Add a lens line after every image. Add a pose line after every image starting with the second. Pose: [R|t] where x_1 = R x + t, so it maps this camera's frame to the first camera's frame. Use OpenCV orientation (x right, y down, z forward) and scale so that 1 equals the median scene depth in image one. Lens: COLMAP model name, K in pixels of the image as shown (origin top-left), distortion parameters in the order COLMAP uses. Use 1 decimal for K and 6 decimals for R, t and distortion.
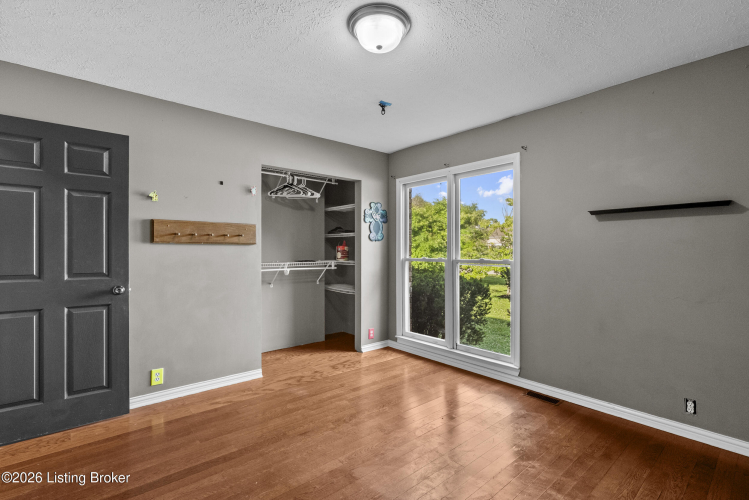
lens RADIAL K [[348.1, 0, 375.6], [0, 348.1, 250.9], [0, 0, 1]] dist [-0.004119, 0.001842]
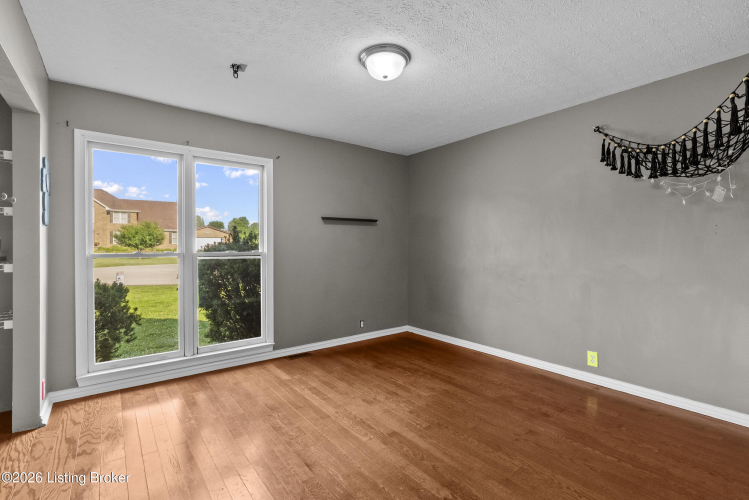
lens RADIAL K [[348.1, 0, 374.2], [0, 348.1, 246.8], [0, 0, 1]] dist [-0.004119, 0.001842]
pose [[0.061912, -0.004317, 0.998072, -0.858218], [0.002515, 0.999988, 0.004169, 0.008684], [-0.998078, 0.002252, 0.061922, 0.680696]]
